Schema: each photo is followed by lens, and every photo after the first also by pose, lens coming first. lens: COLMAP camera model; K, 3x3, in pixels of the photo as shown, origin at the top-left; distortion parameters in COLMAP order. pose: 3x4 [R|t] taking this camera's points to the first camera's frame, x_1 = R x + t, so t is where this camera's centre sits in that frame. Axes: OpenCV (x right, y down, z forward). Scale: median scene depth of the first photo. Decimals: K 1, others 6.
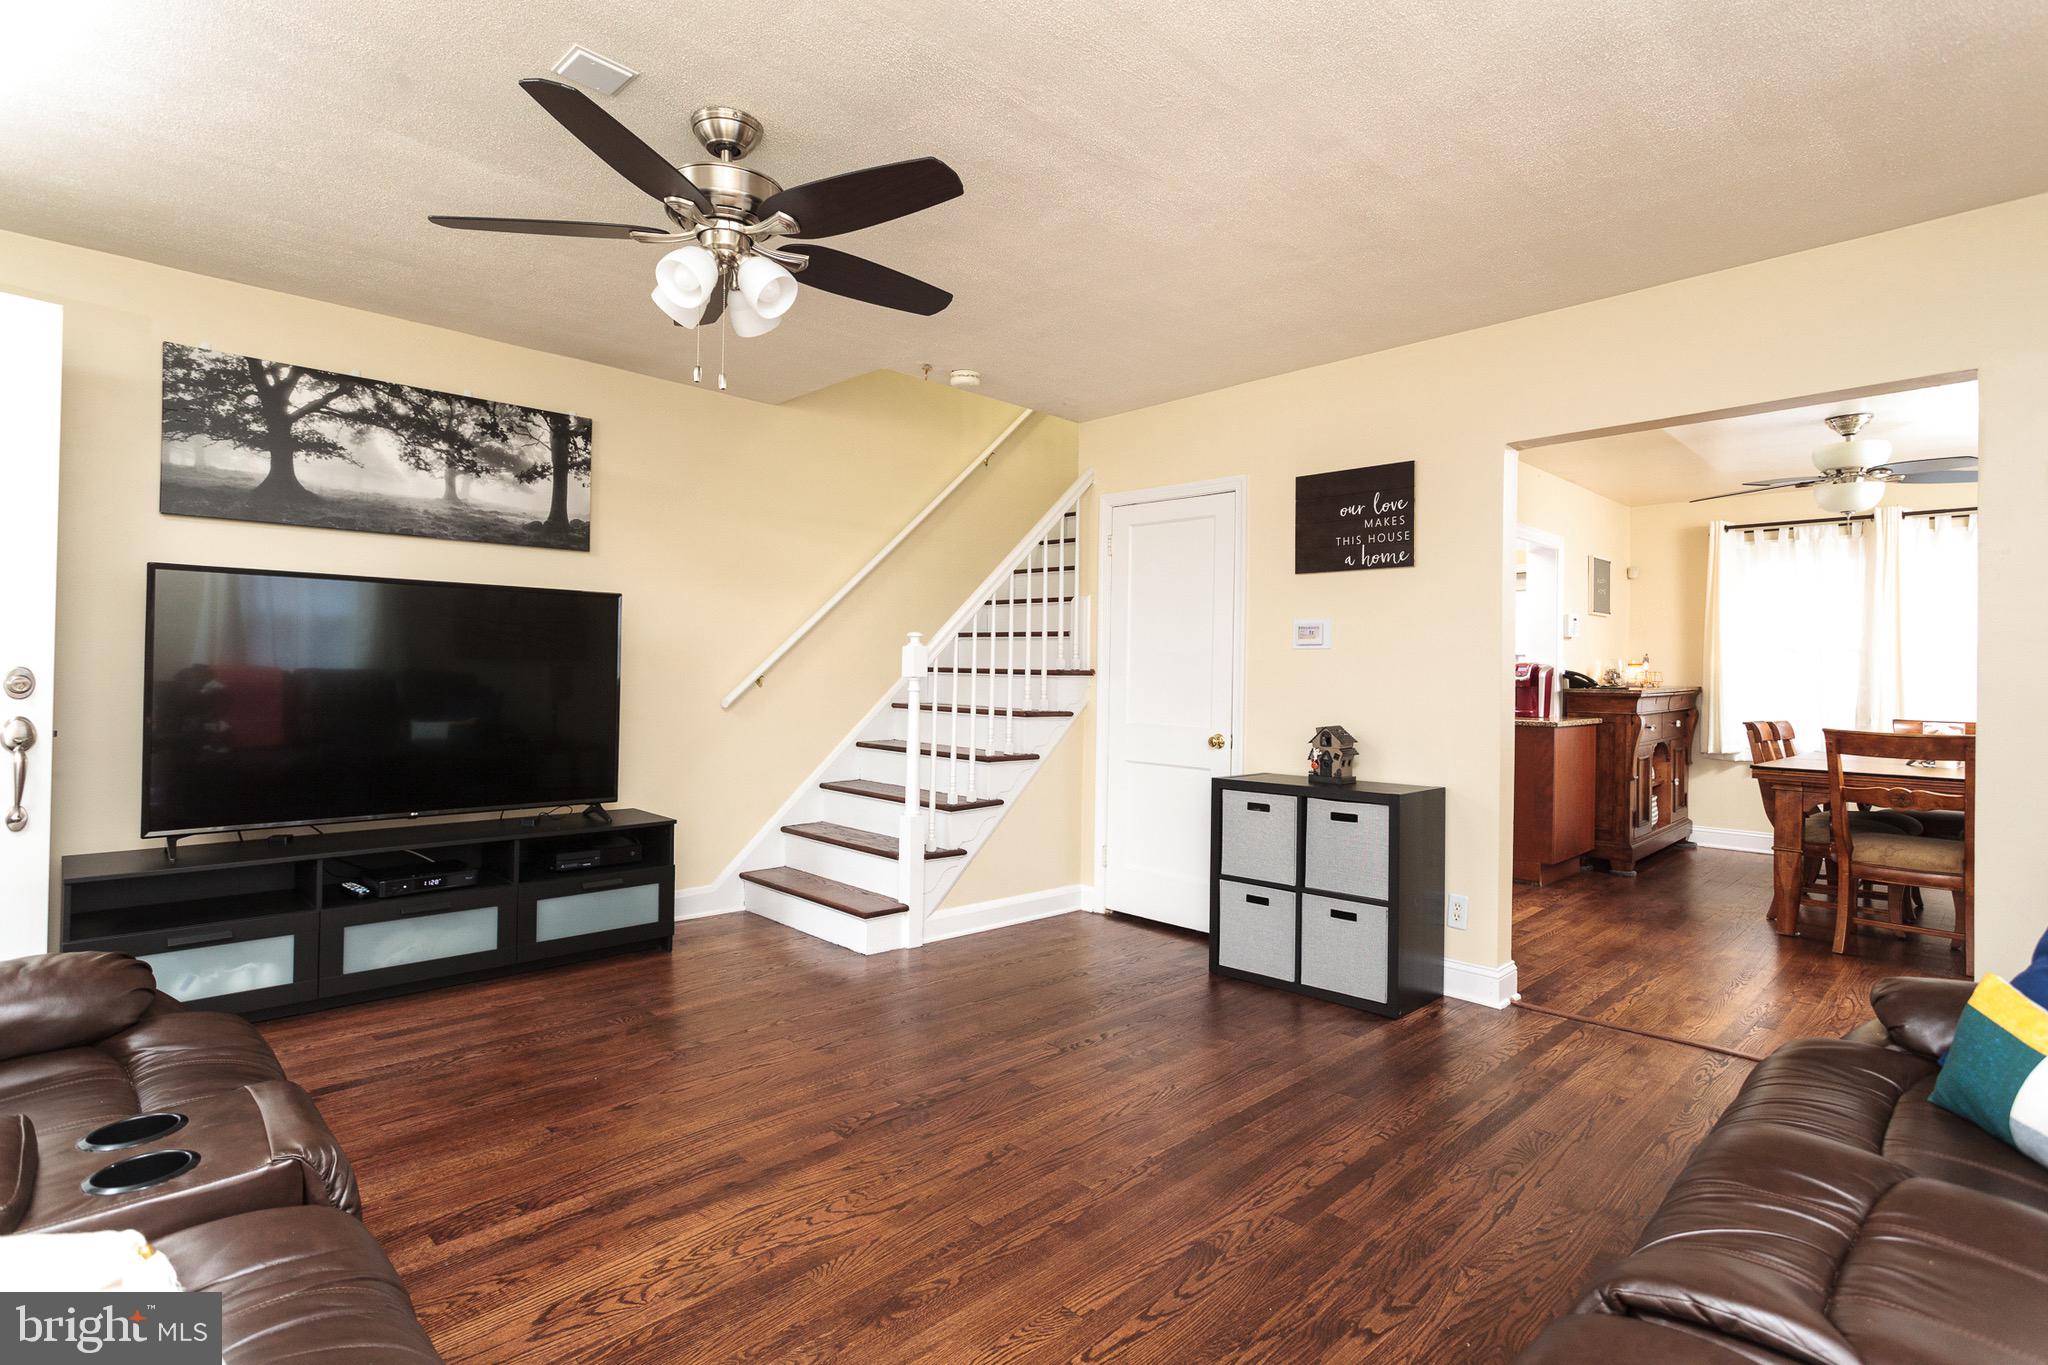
lens RADIAL K [[1012.2, 0, 1021.5], [0, 1012.2, 663.9], [0, 0, 1]] dist [-0.026248, -0.000273]
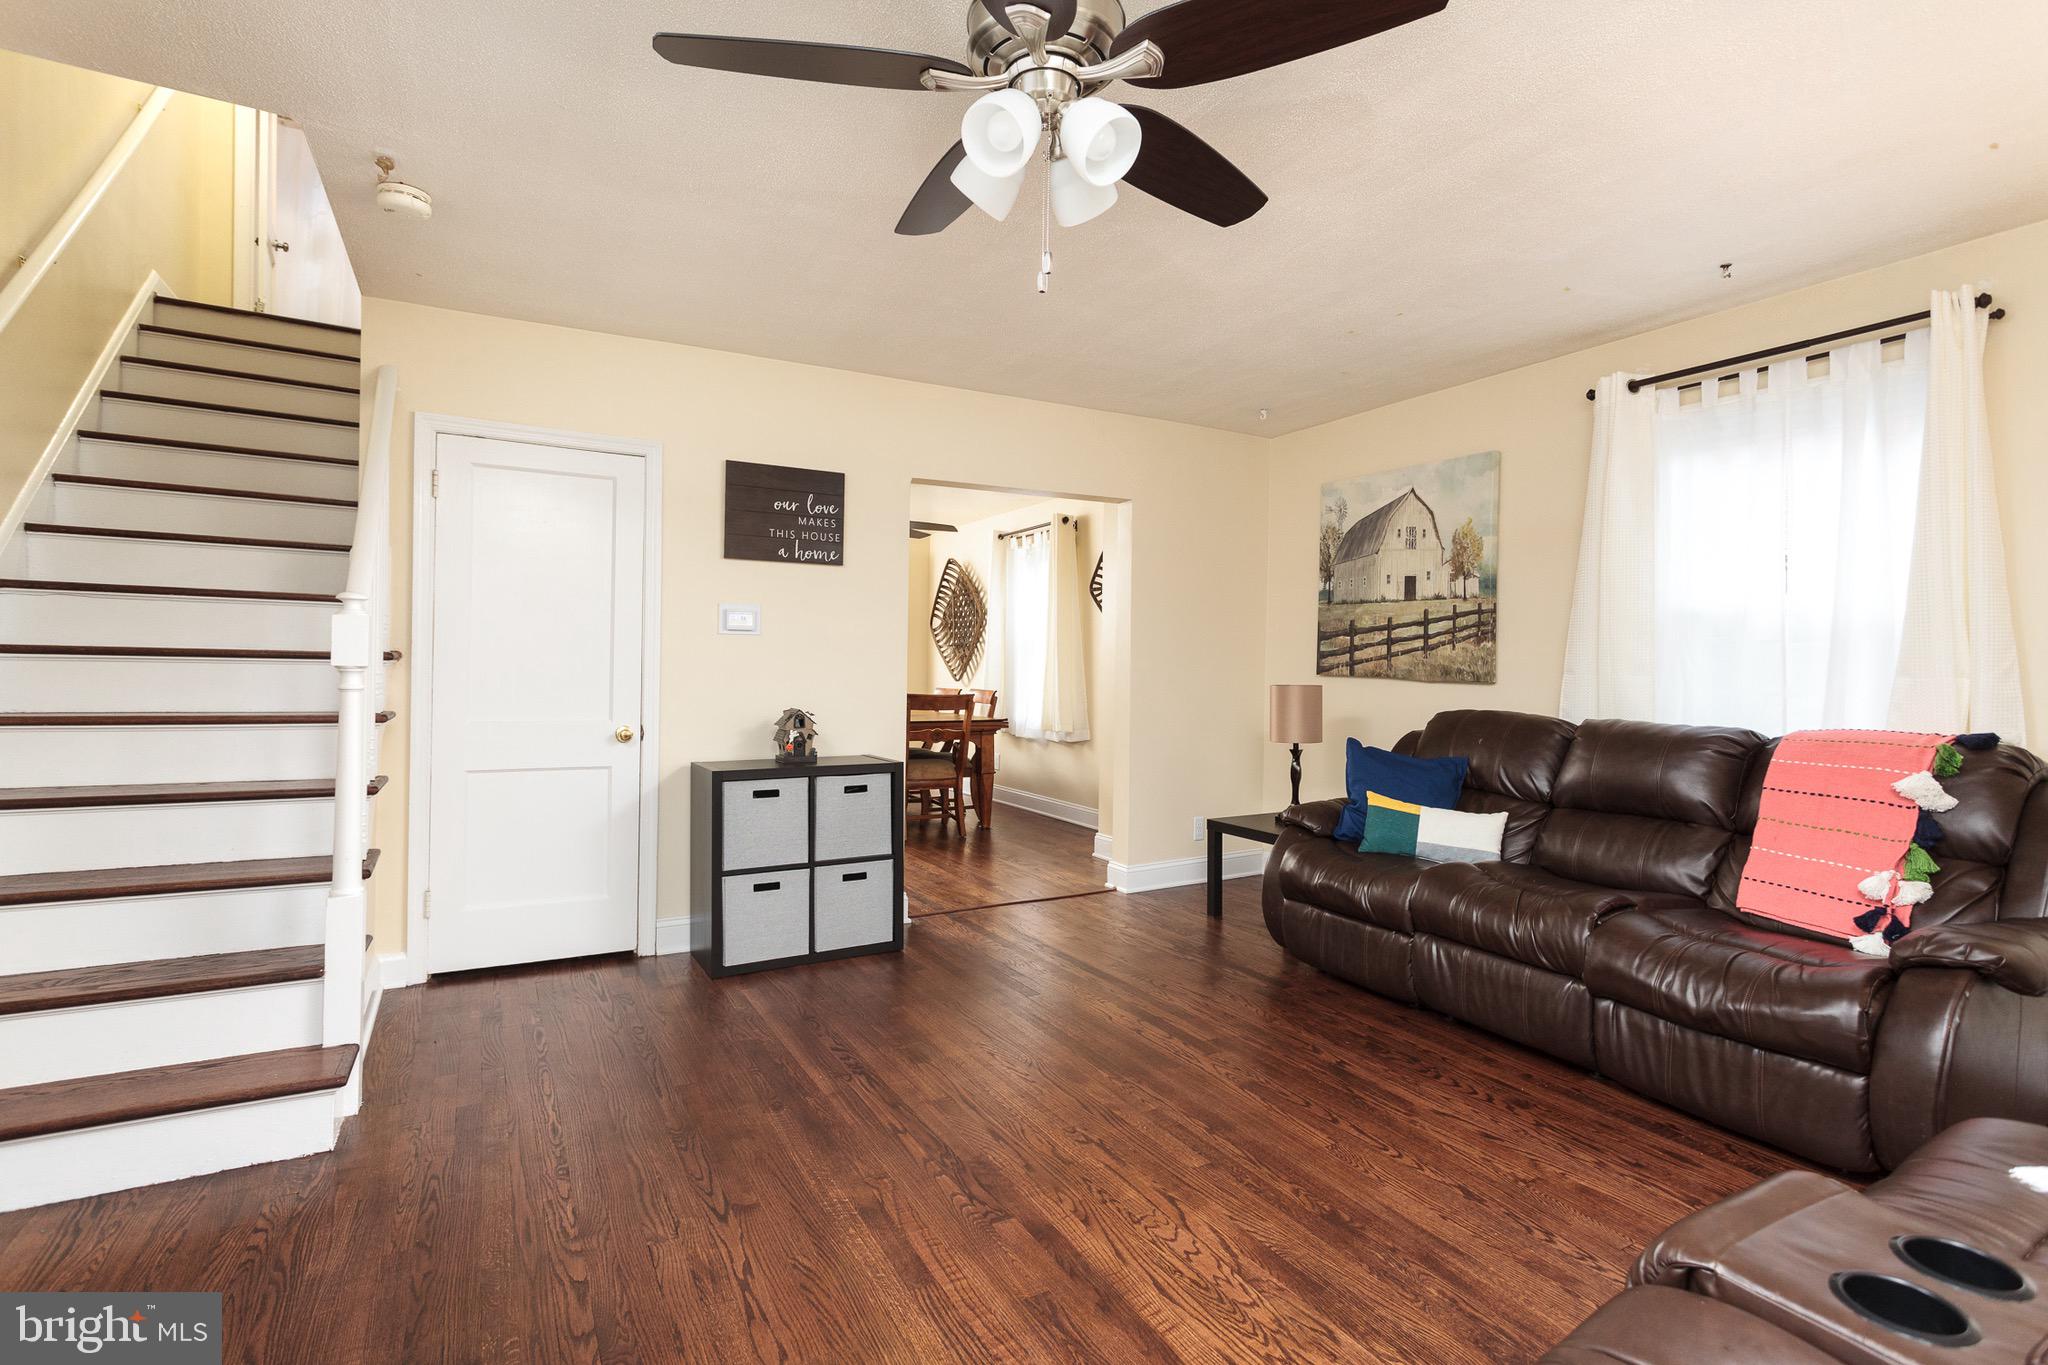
lens RADIAL K [[964.3, 0, 1021.3], [0, 964.3, 677.0], [0, 0, 1]] dist [-0.000929, -0.000509]
pose [[0.264515, -0.026321, 0.964022, -0.635953], [-0.018641, 0.999301, 0.032399, -0.010084], [-0.964201, -0.026540, 0.263840, 0.526523]]
